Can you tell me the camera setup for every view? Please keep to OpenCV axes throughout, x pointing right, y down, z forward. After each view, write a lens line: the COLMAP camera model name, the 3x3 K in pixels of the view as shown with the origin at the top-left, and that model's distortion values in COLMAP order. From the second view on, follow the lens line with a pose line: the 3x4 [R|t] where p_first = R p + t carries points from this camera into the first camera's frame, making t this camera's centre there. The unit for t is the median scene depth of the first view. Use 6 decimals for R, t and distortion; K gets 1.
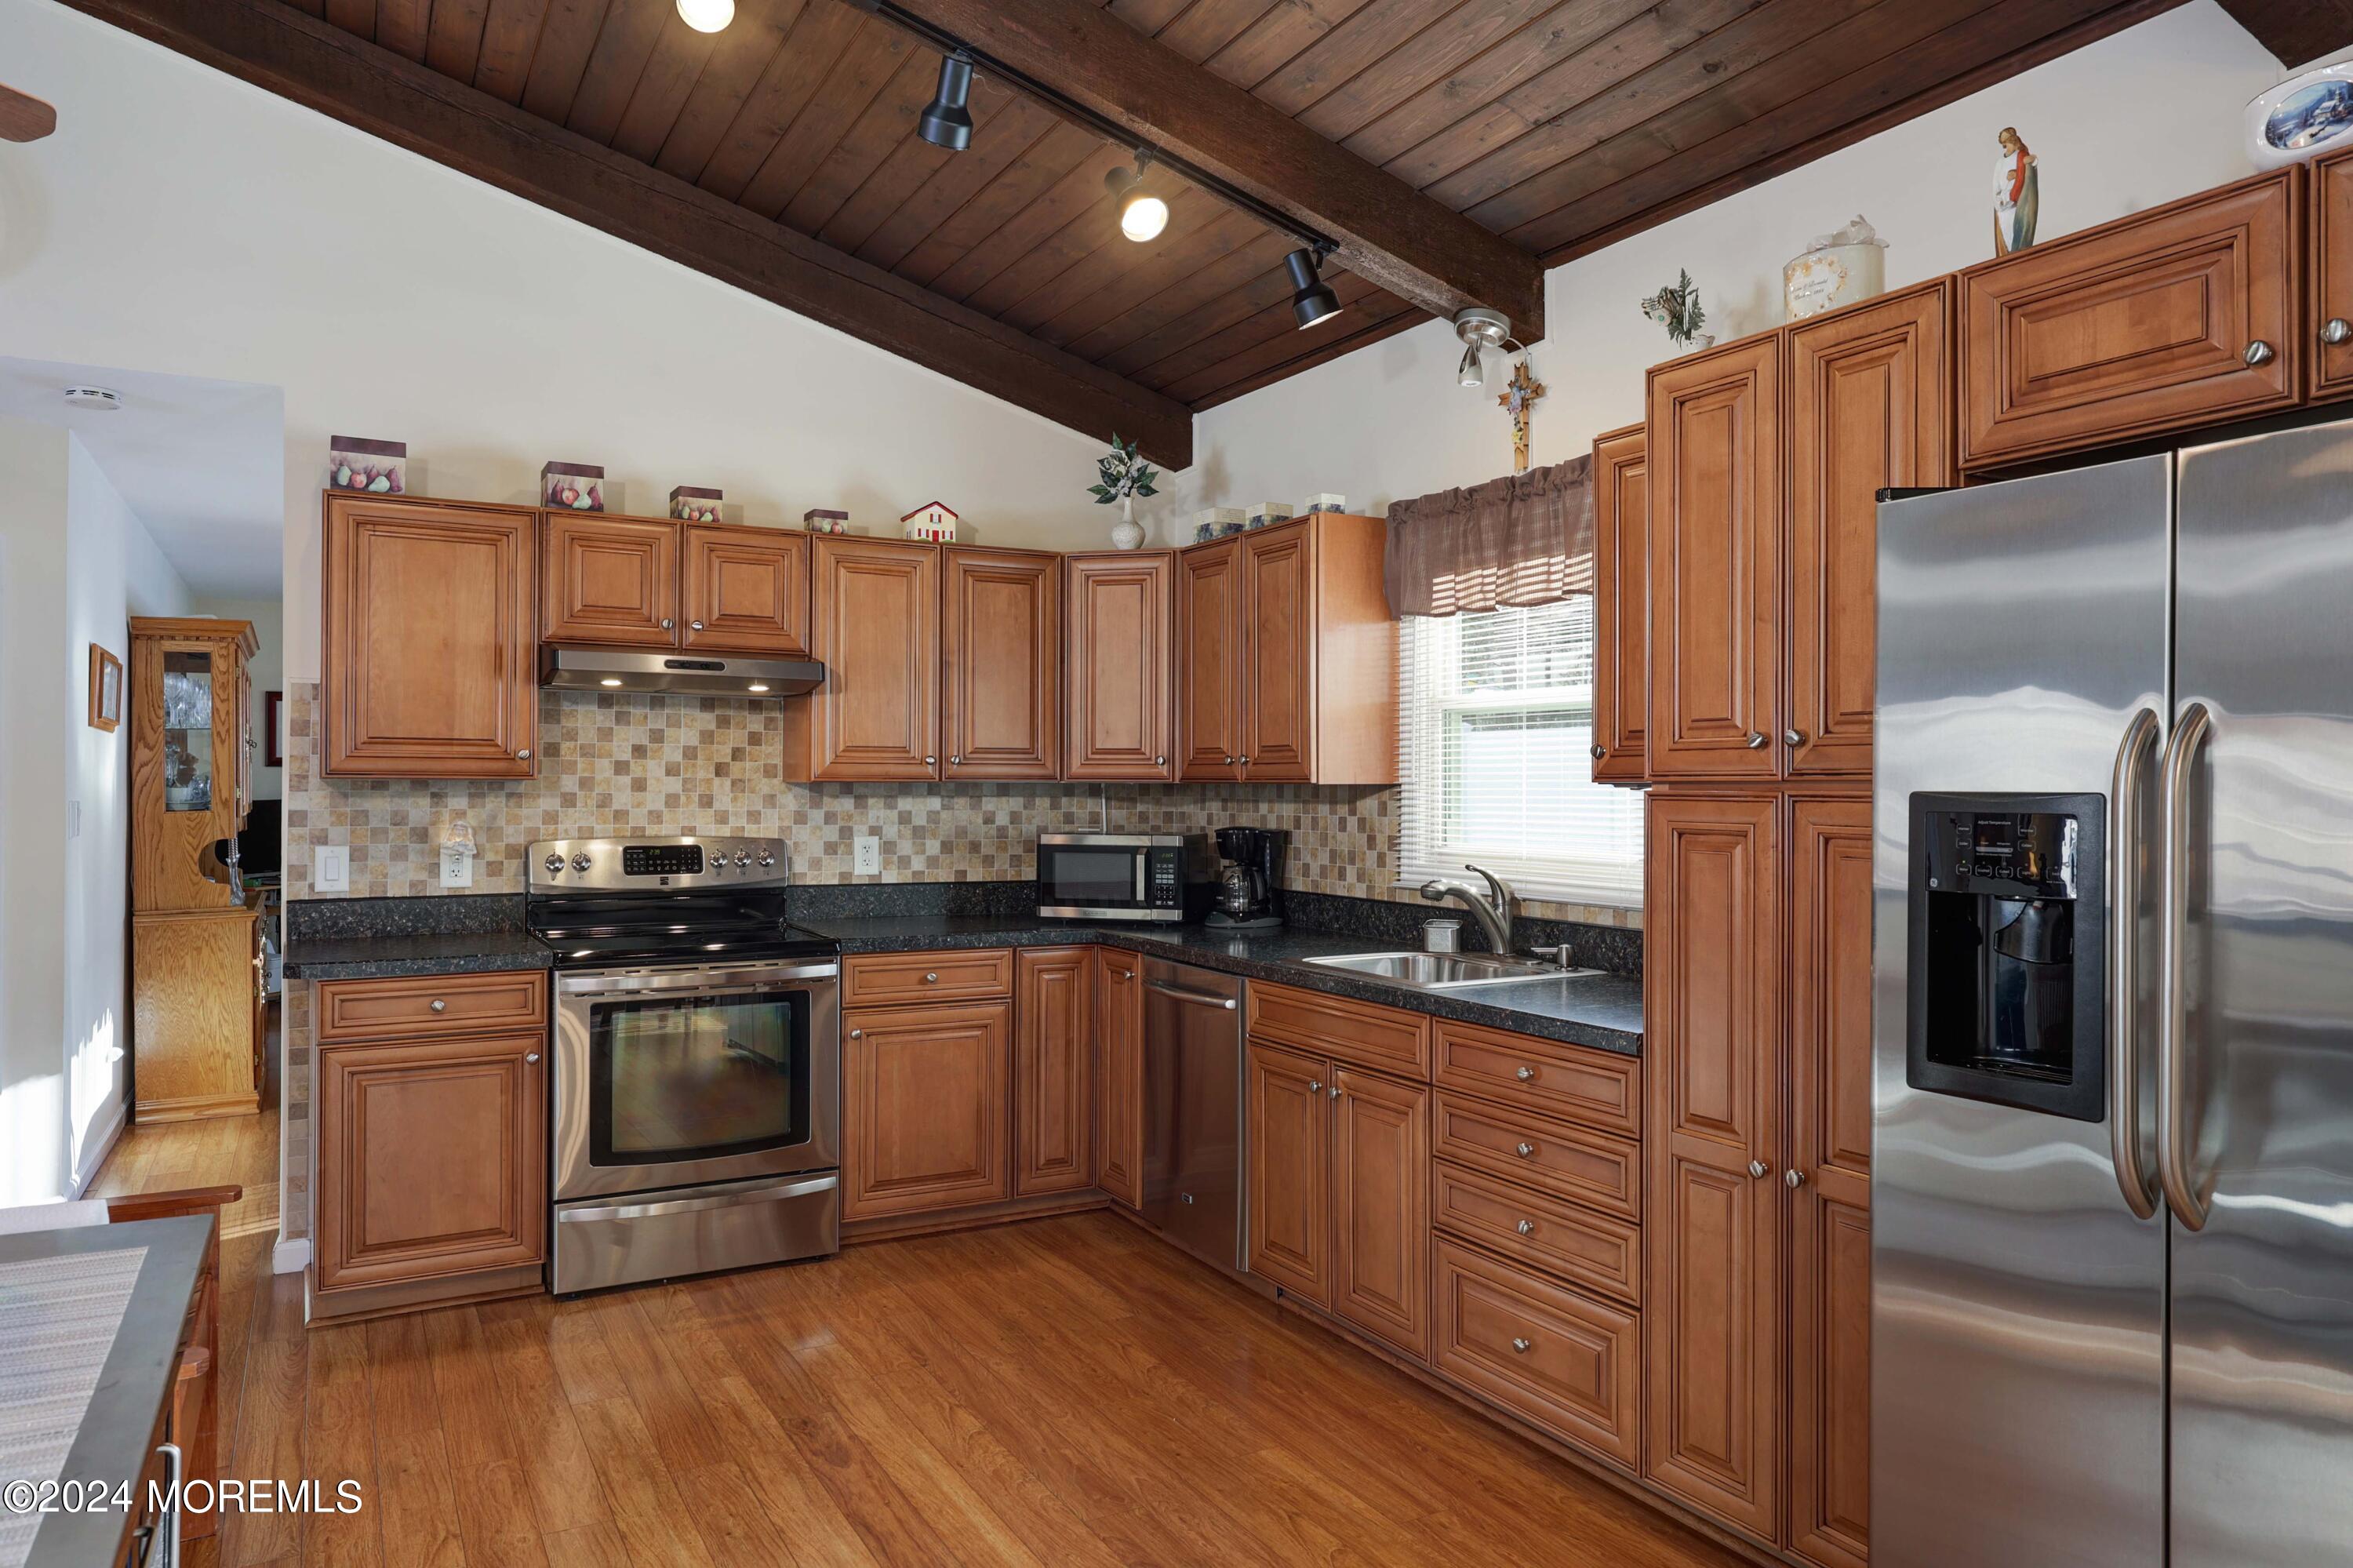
lens RADIAL K [[1541.1, 0, 1176.5], [0, 1541.1, 784.0], [0, 0, 1]] dist [0.000825, -0.001211]
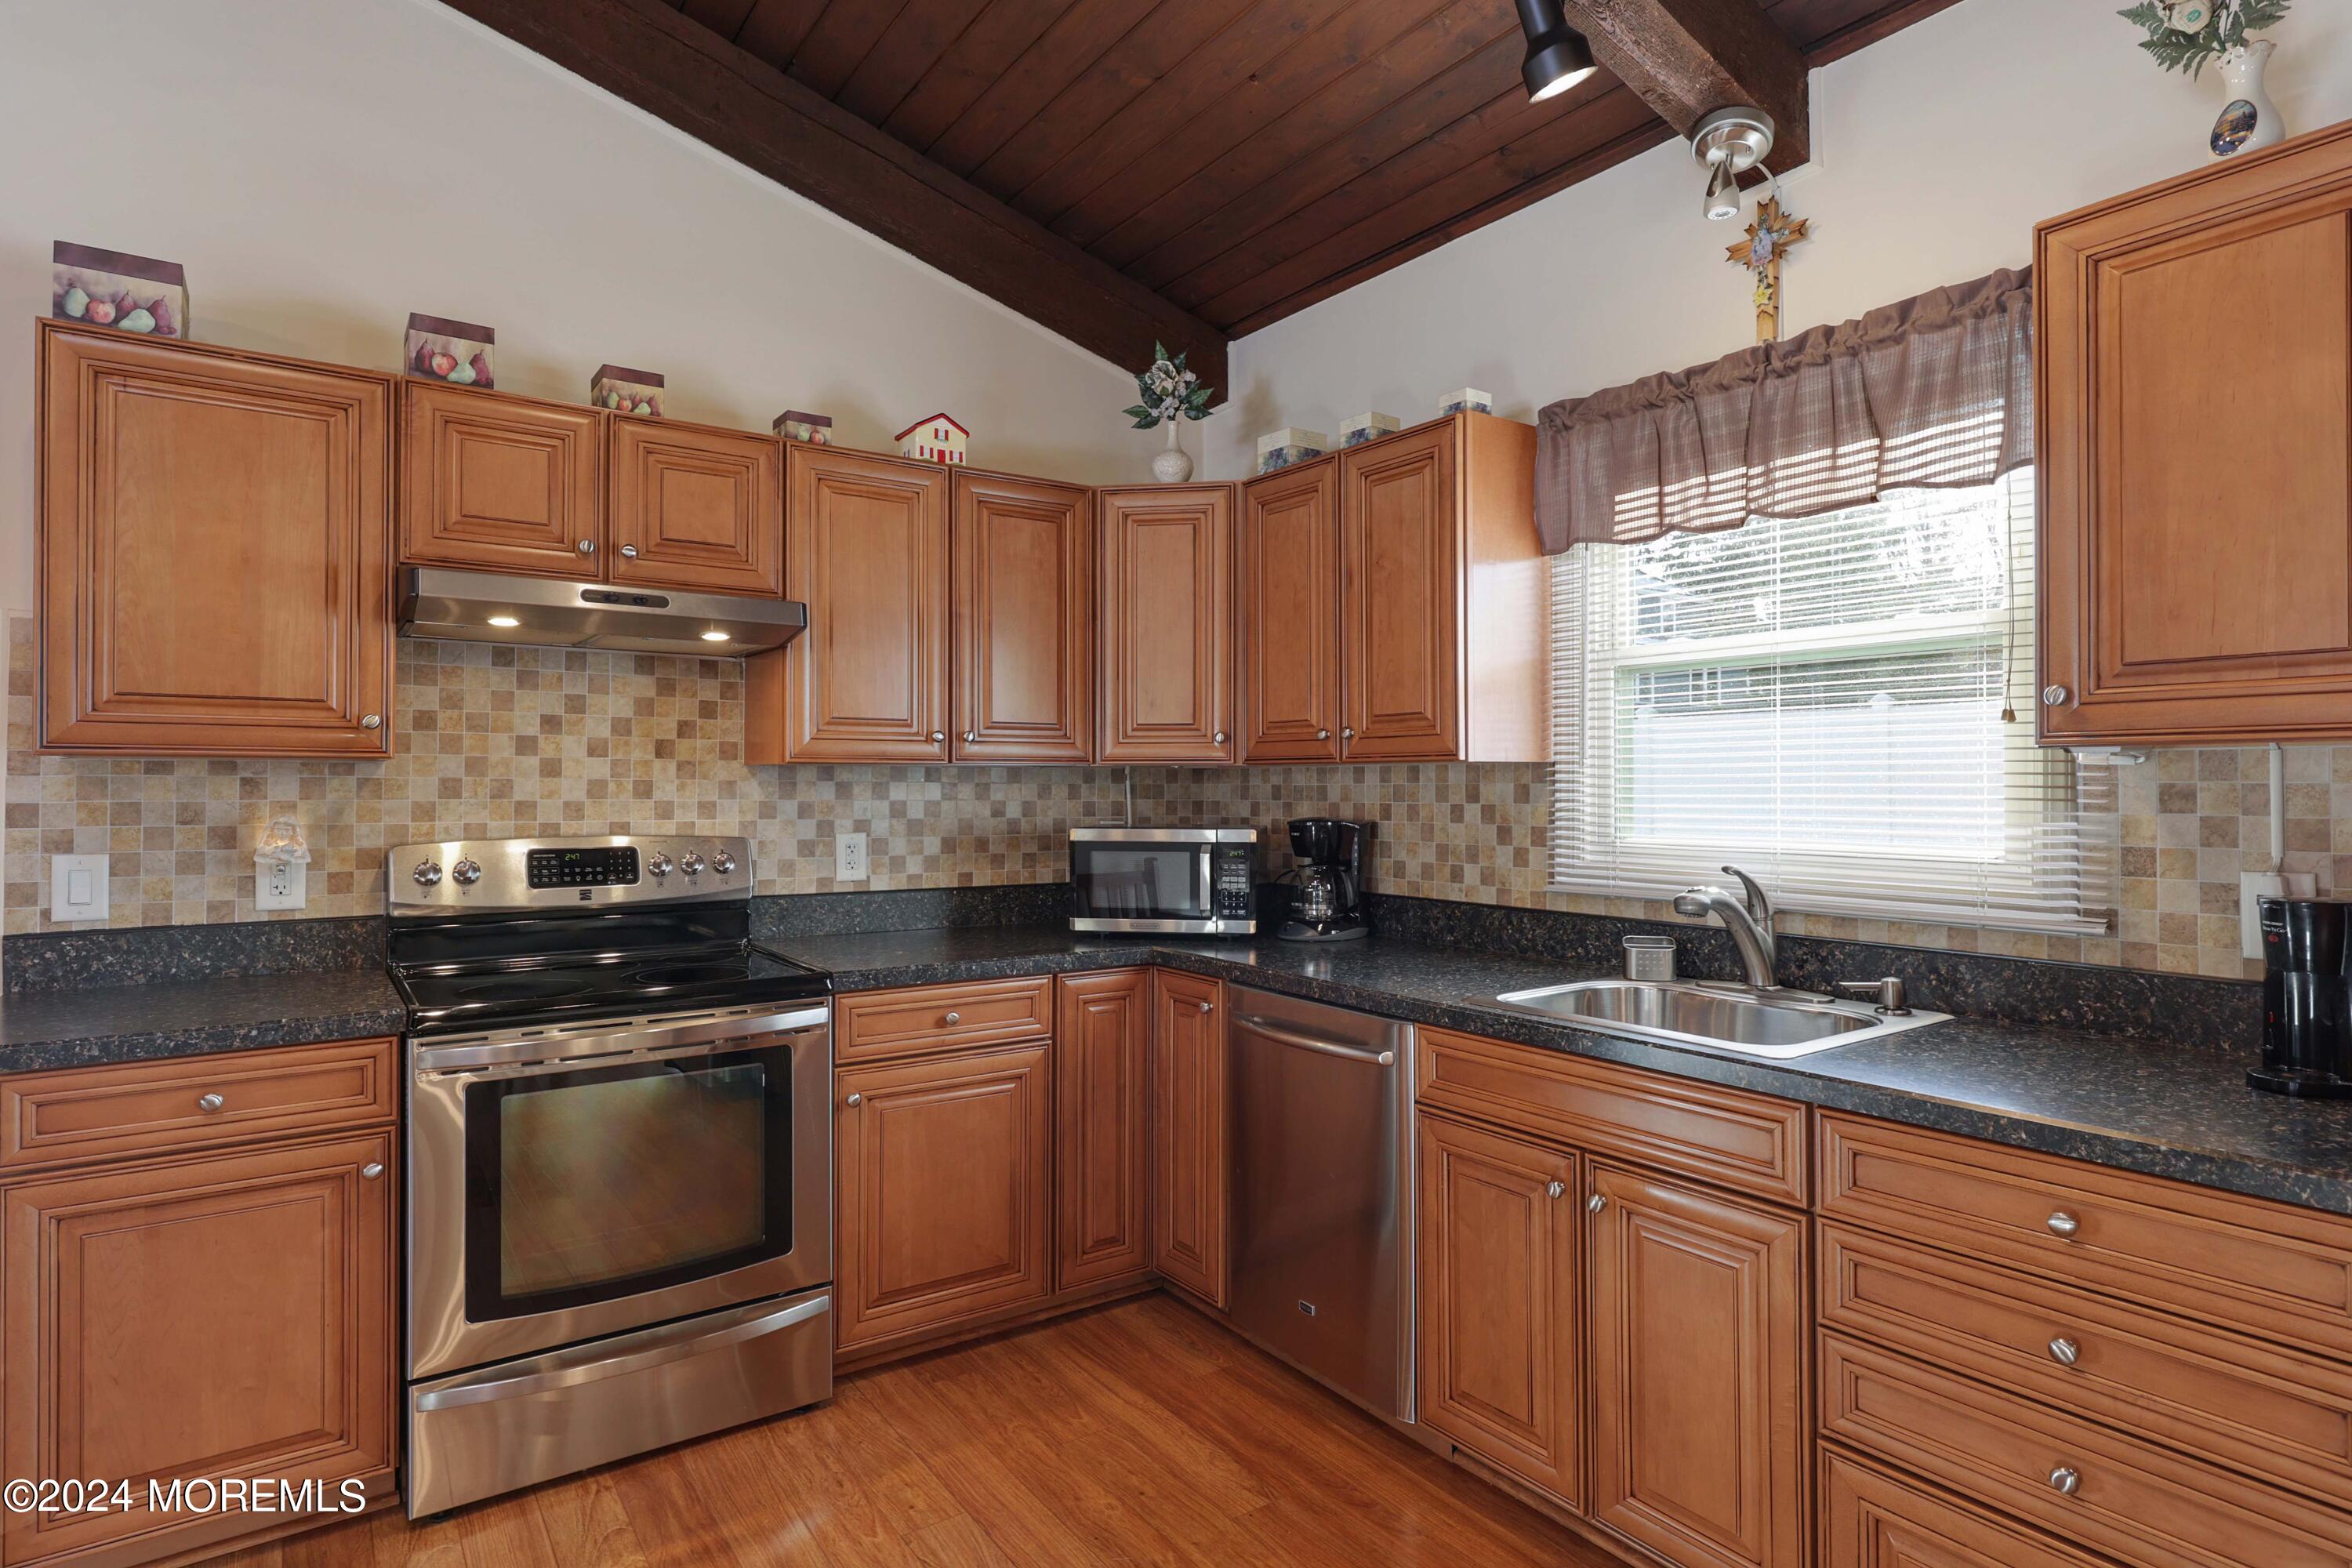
lens RADIAL K [[1255.4, 0, 1188.1], [0, 1255.4, 781.7], [0, 0, 1]] dist [-0.003759, 0.000766]
pose [[0.993917, -0.004484, 0.110038, -0.112967], [0.004746, 0.999986, -0.002119, 0.010762], [-0.110027, 0.002629, 0.993925, 0.378217]]
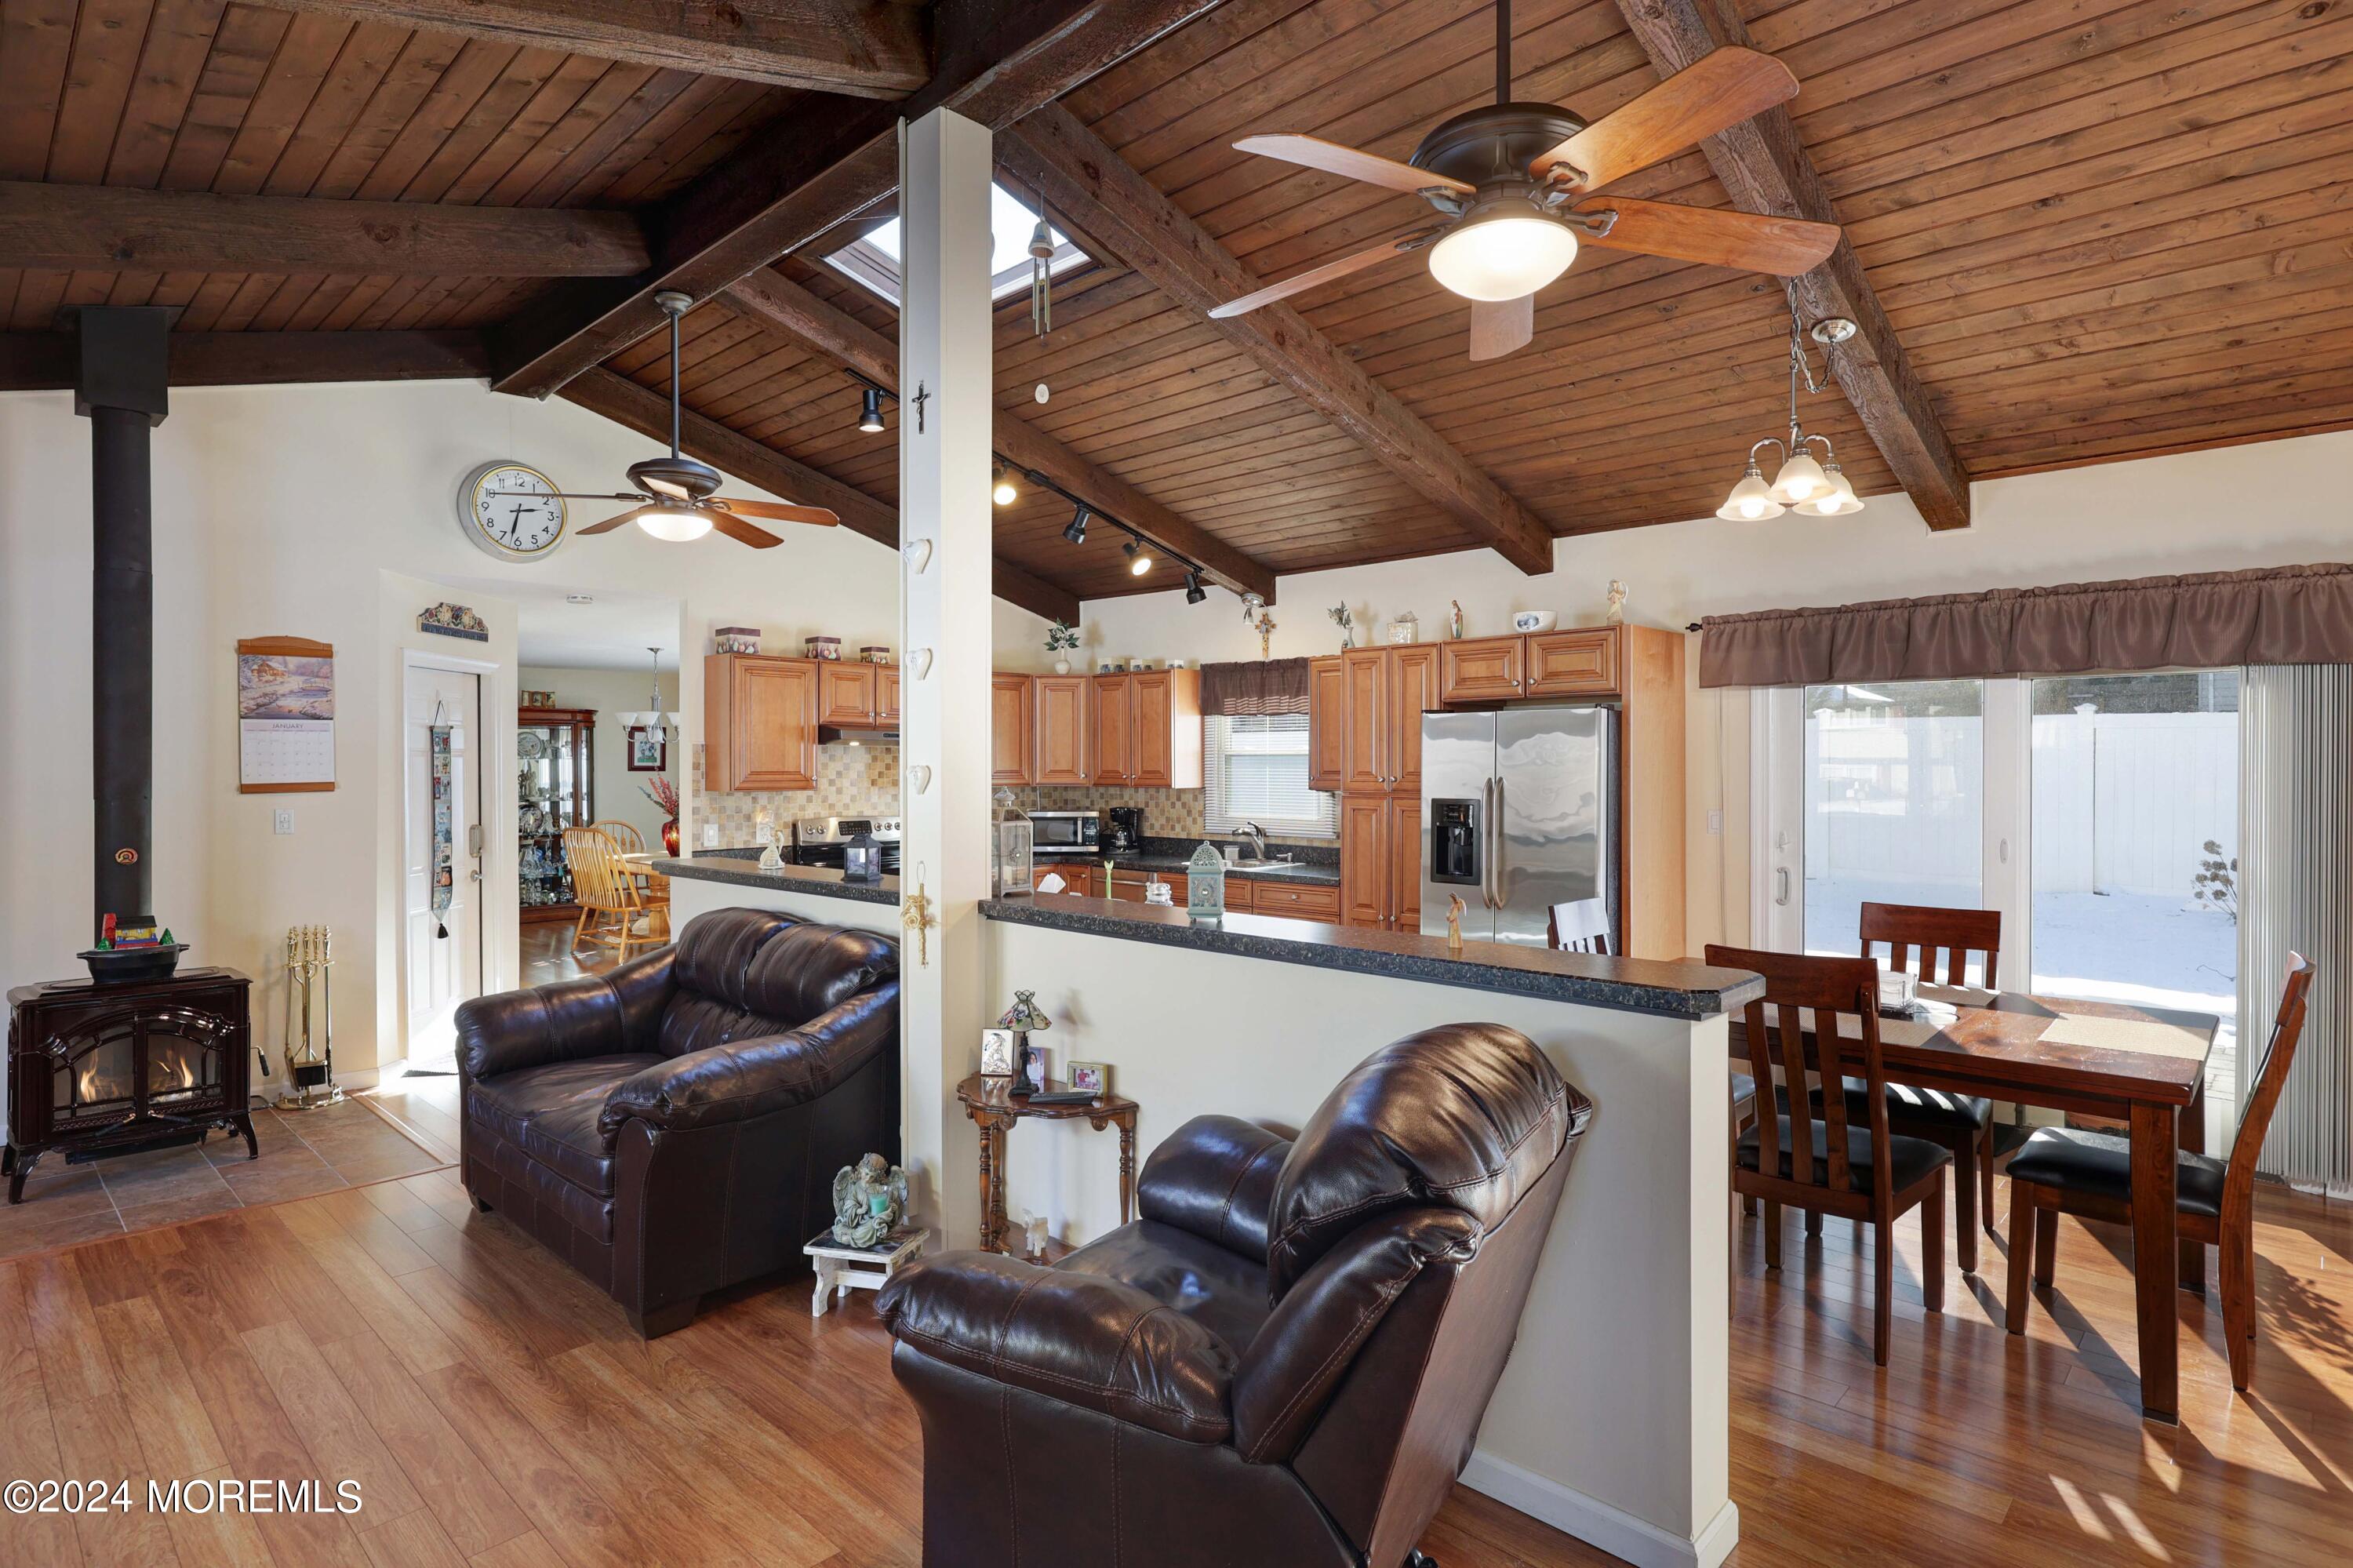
lens RADIAL K [[1215.2, 0, 1174.0], [0, 1215.2, 778.6], [0, 0, 1]] dist [-0.000111, -0.000230]
pose [[0.954868, -0.008605, 0.296906, -0.430239], [0.004625, 0.999890, 0.014107, -0.038414], [-0.296994, -0.012097, 0.954803, -0.694790]]
